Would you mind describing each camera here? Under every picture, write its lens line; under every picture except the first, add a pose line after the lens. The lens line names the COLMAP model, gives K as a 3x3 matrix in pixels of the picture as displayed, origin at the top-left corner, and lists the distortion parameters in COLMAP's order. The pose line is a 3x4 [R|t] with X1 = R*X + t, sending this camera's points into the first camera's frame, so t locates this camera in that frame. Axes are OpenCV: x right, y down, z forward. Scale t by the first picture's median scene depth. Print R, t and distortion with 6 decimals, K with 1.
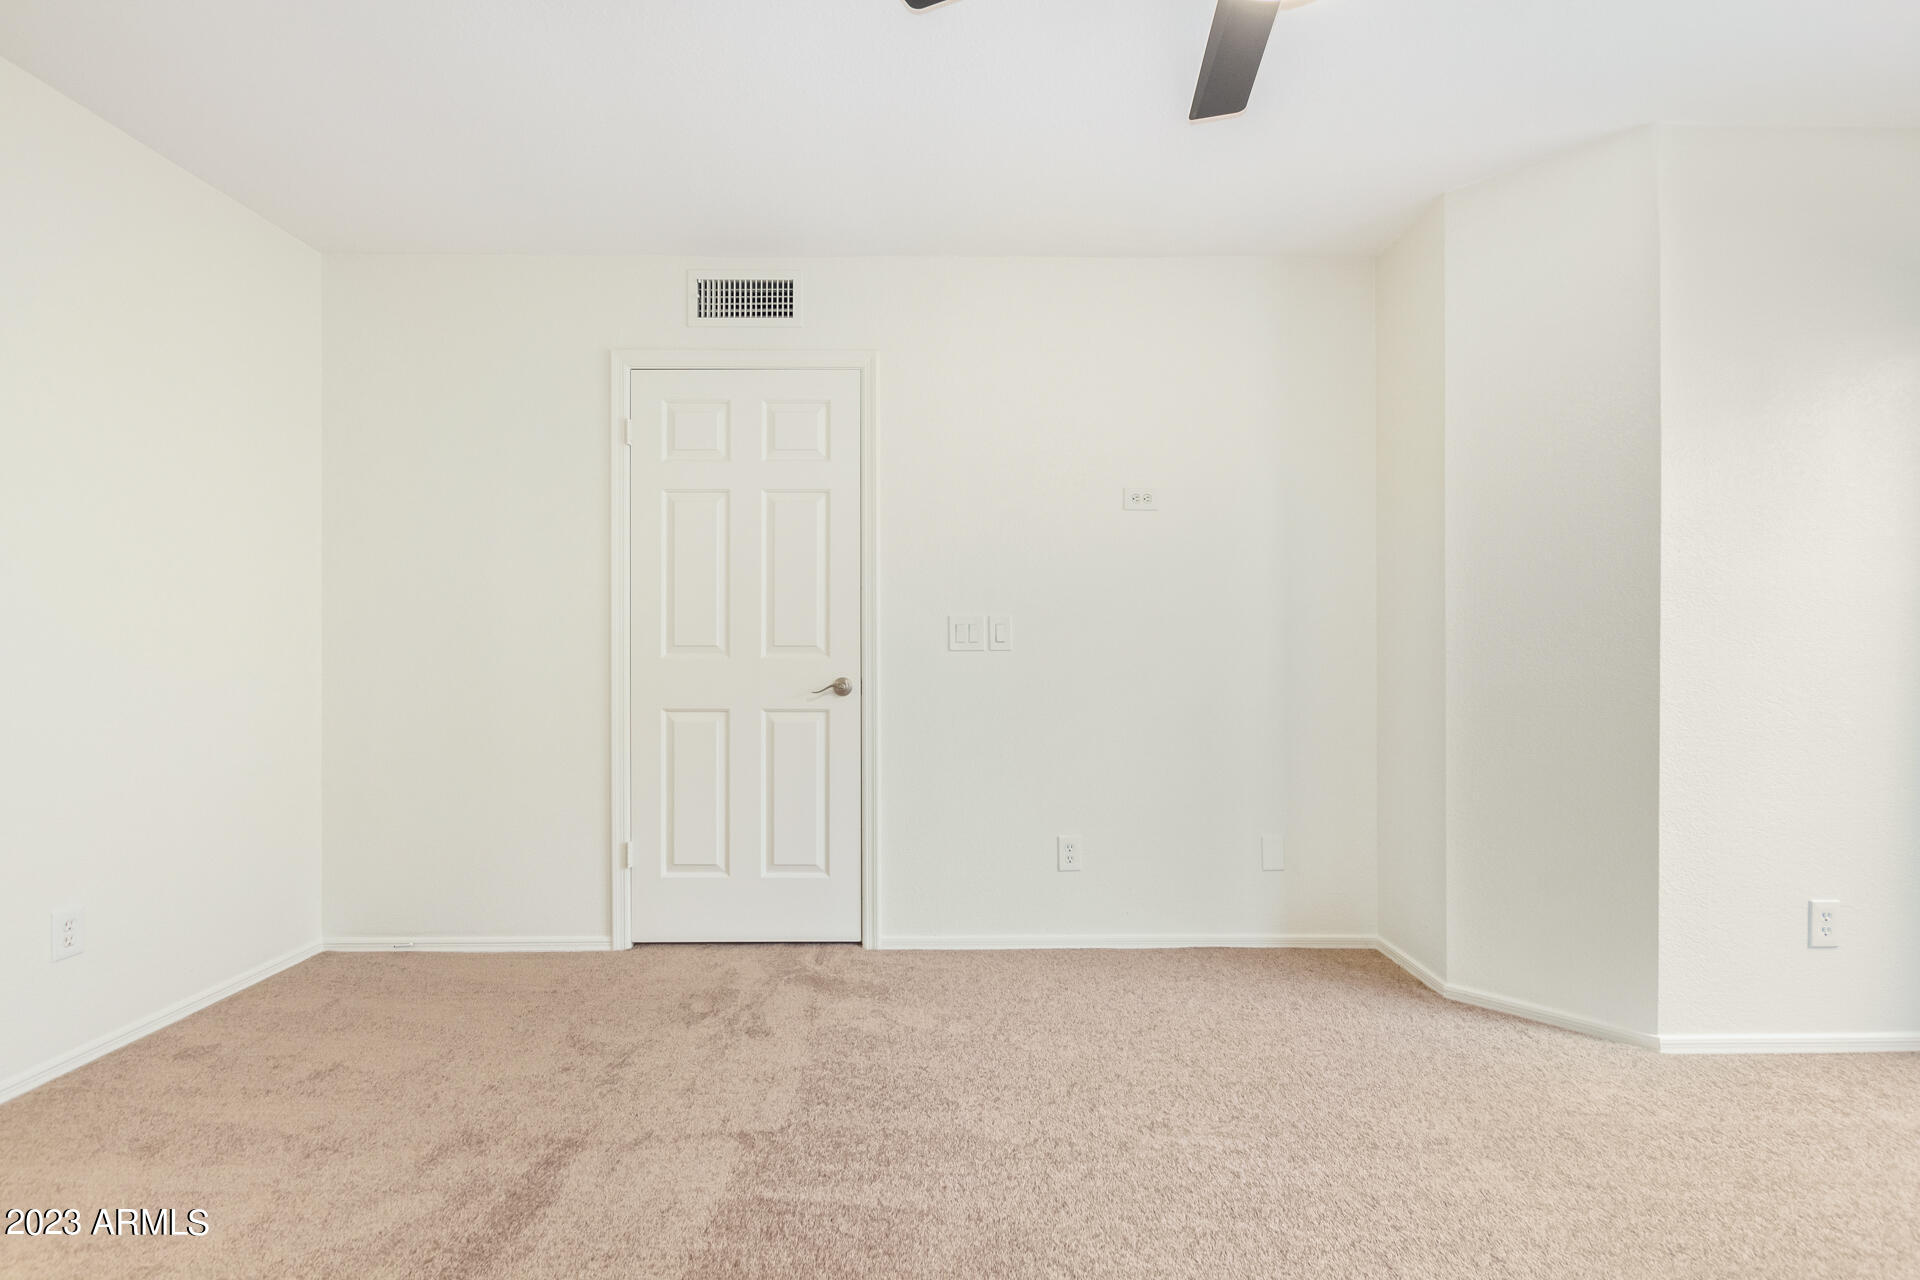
lens RADIAL K [[884.7, 0, 975.1], [0, 884.7, 645.8], [0, 0, 1]] dist [0.005955, -0.003277]
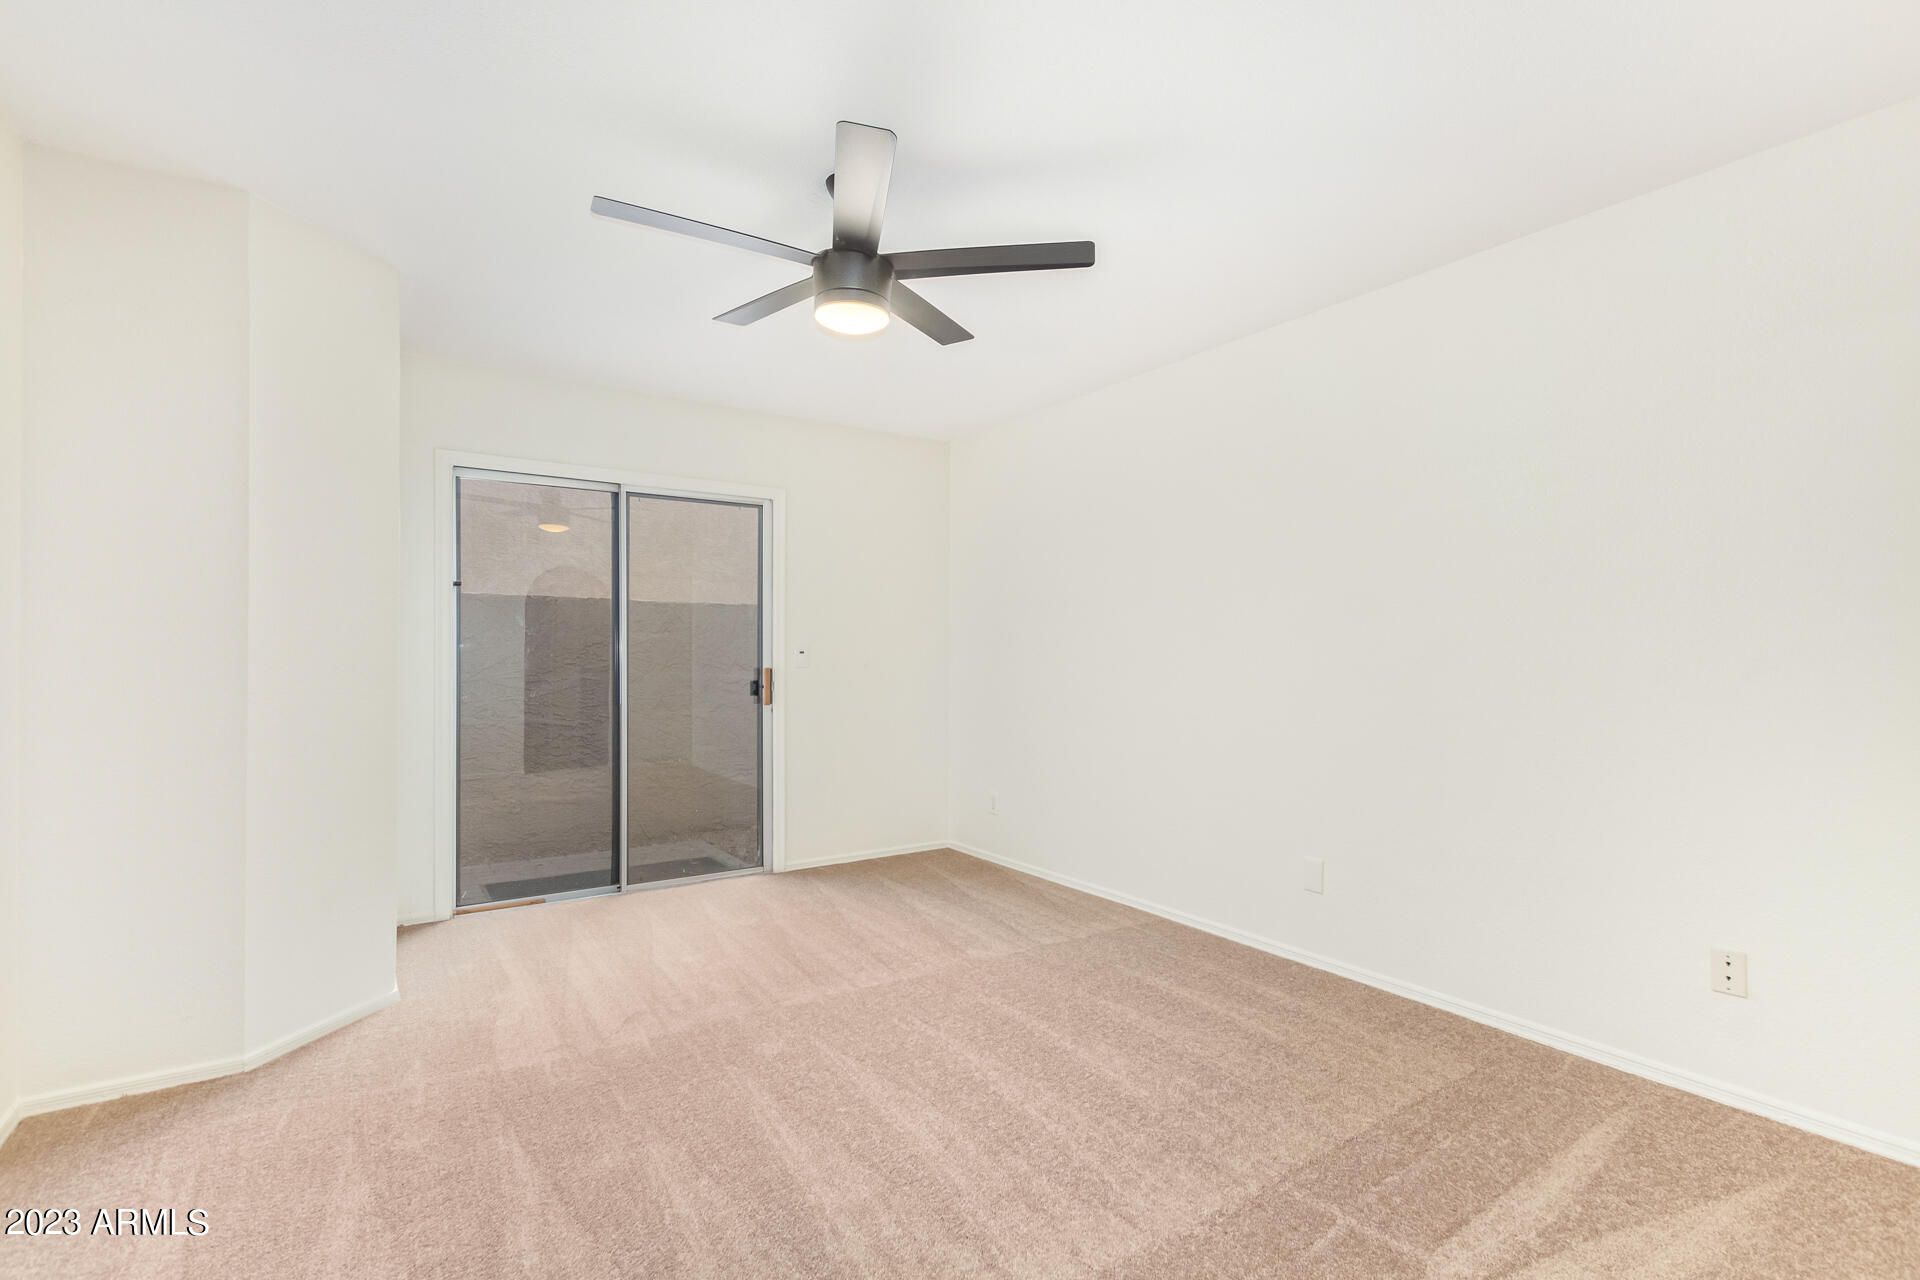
lens RADIAL K [[894.2, 0, 965.2], [0, 894.2, 647.6], [0, 0, 1]] dist [0.003333, -0.000443]
pose [[-0.548258, 0.007575, 0.836275, -0.583628], [0.001258, 0.999965, -0.008233, -0.032462], [-0.836308, -0.003462, -0.548248, 0.773918]]
